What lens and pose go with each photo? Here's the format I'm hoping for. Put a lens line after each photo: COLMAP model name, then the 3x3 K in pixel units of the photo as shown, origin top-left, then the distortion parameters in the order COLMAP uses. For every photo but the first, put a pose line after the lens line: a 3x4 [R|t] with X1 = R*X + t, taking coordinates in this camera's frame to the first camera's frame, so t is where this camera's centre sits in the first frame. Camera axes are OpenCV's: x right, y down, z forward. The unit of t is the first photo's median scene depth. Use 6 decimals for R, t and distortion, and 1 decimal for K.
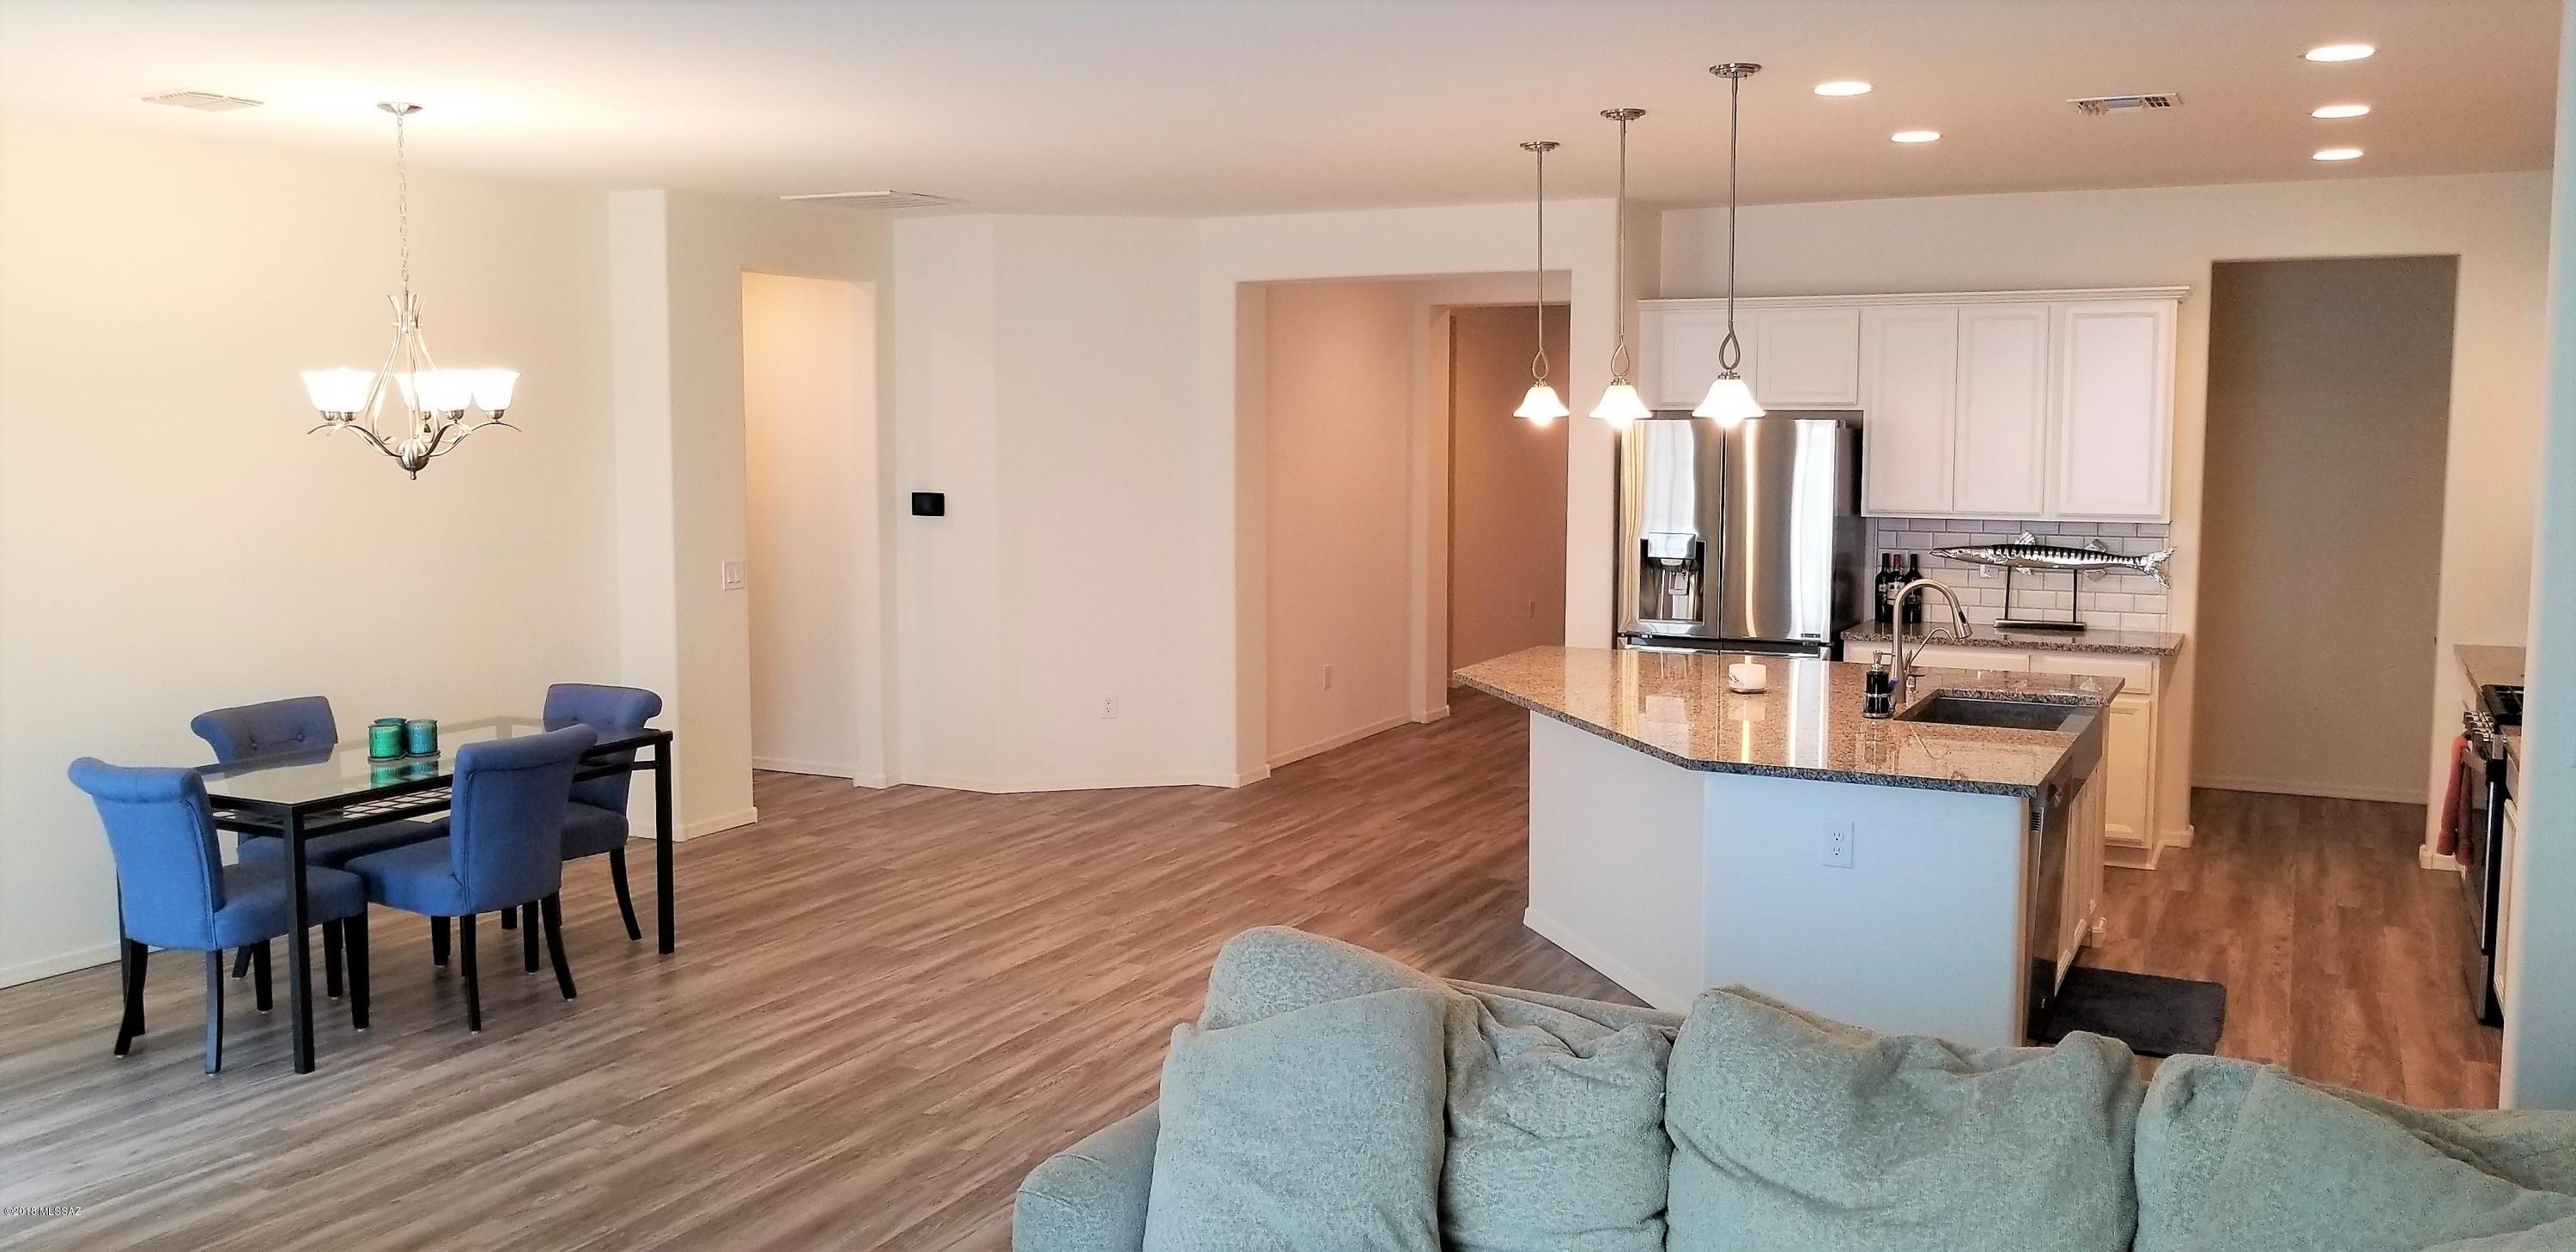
lens RADIAL K [[1974.3, 0, 1281.9], [0, 1974.3, 556.7], [0, 0, 1]] dist [-0.005439, -0.010916]
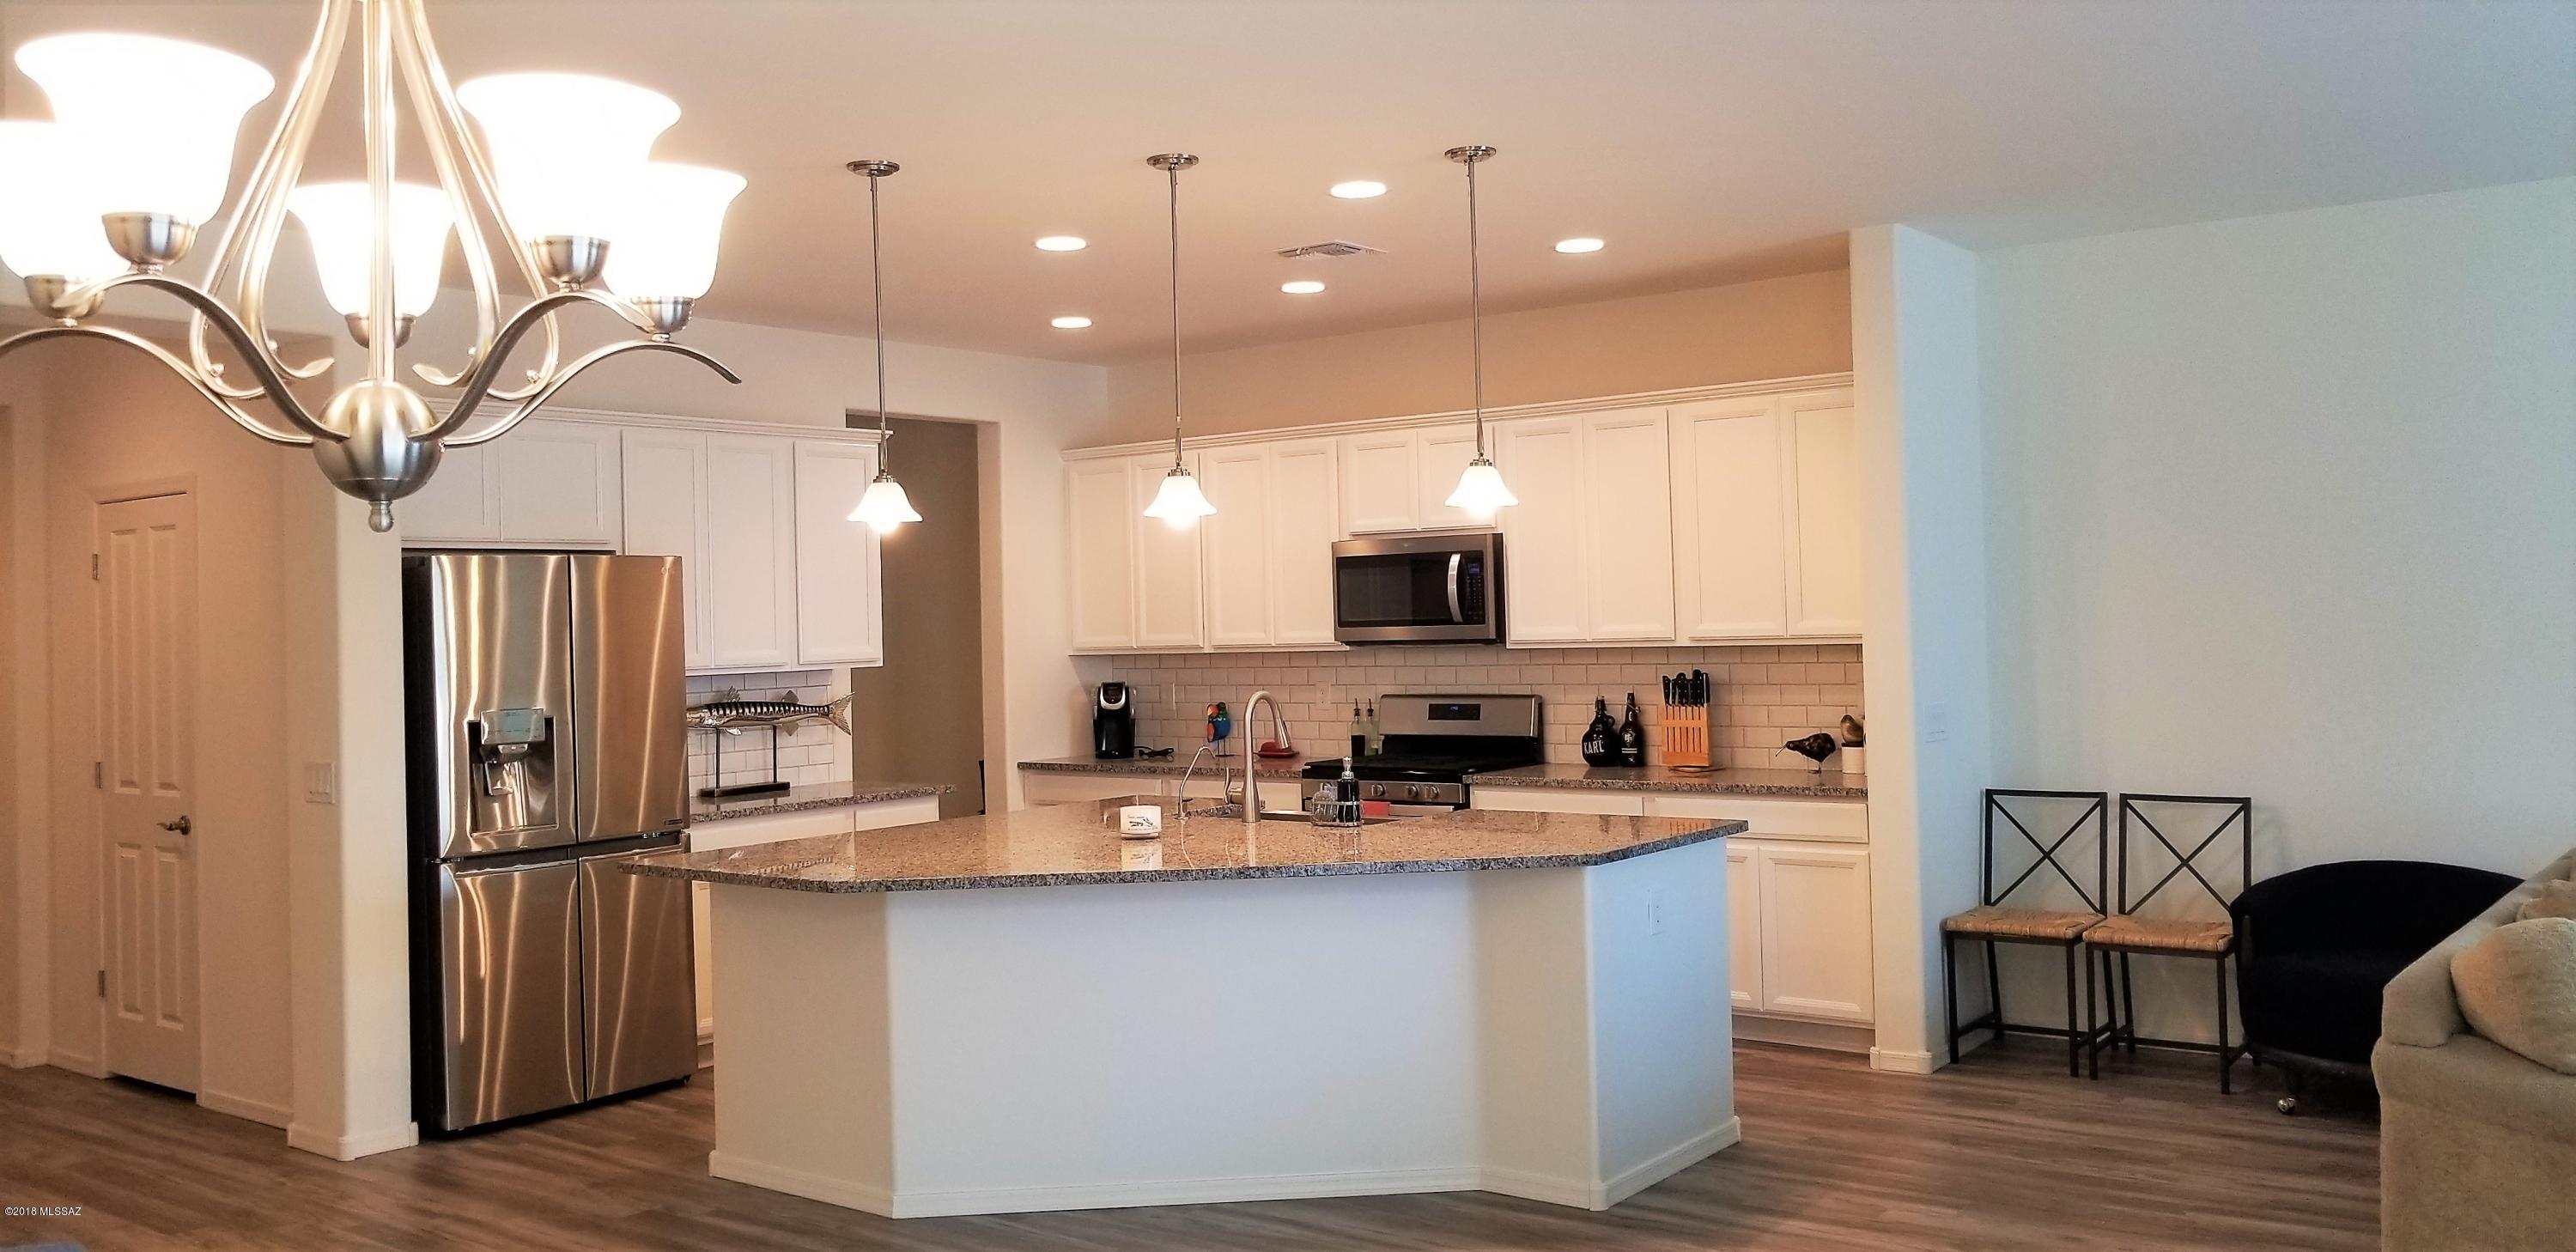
lens RADIAL K [[1974.3, 0, 1281.9], [0, 1974.3, 556.7], [0, 0, 1]] dist [-0.005439, -0.010916]
pose [[0.167060, 0.025933, 0.985606, -0.473446], [0.098411, 0.994223, -0.042840, -0.008765], [-0.981023, 0.104151, 0.163542, 0.598523]]
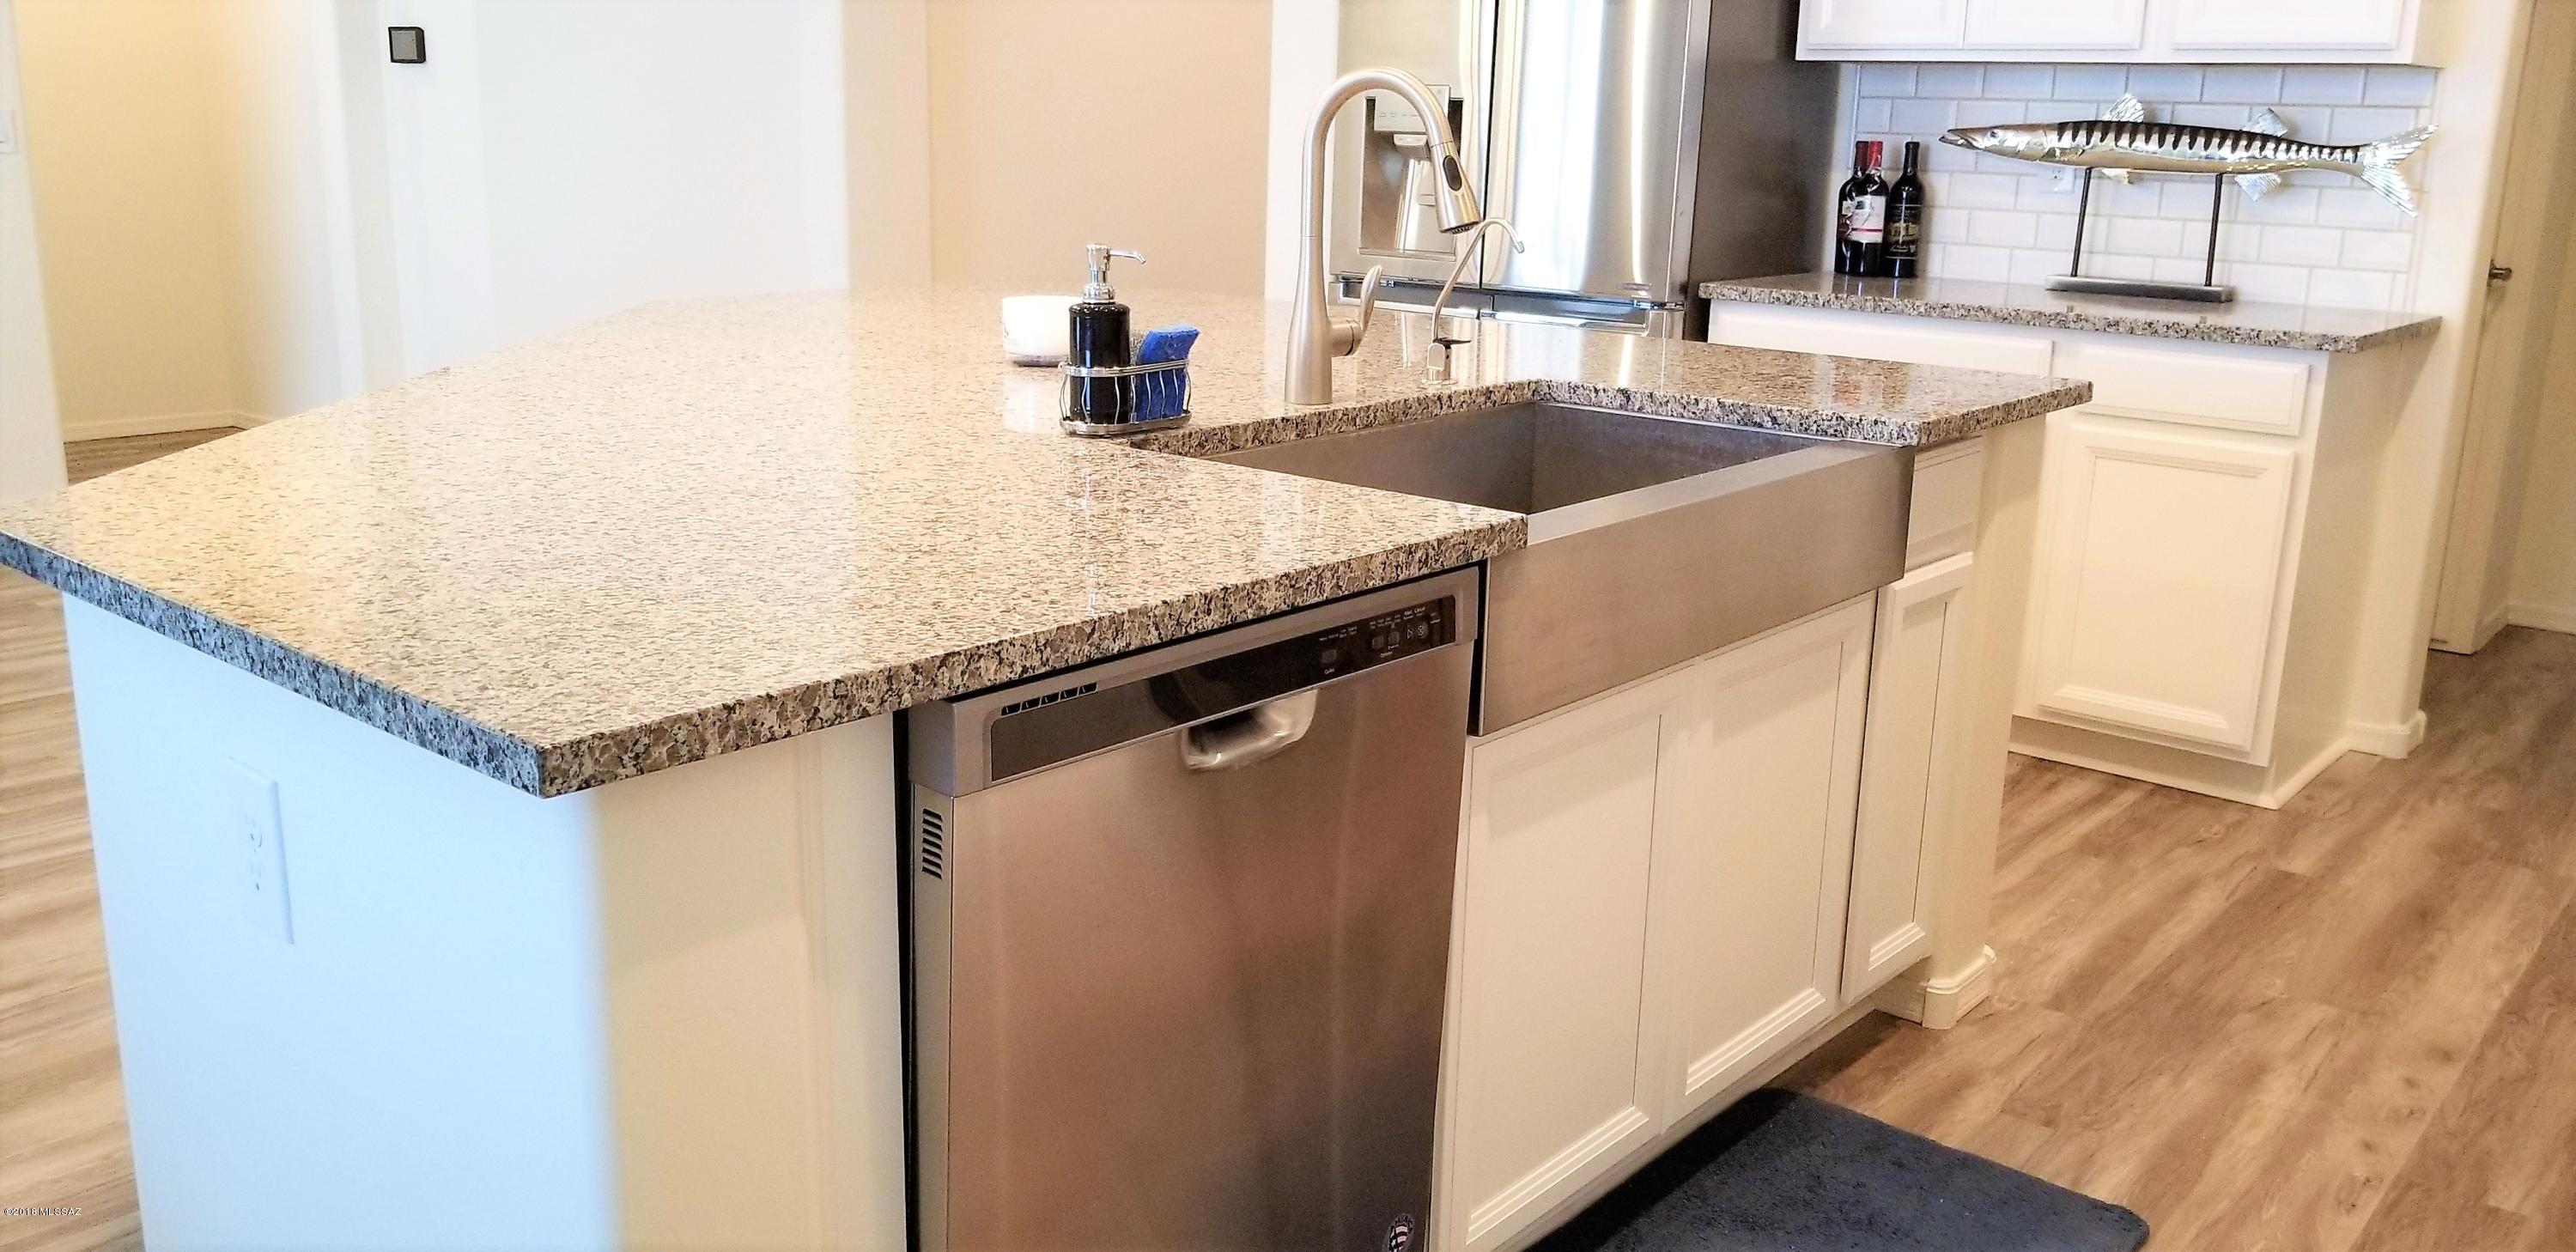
lens RADIAL K [[1974.3, 0, 1281.9], [0, 1974.3, 556.7], [0, 0, 1]] dist [-0.005439, -0.010916]
pose [[0.969822, 0.072145, -0.232895, 0.295288], [-0.036427, 0.987372, 0.154177, 0.032692], [0.241077, -0.141040, 0.960203, 0.463148]]
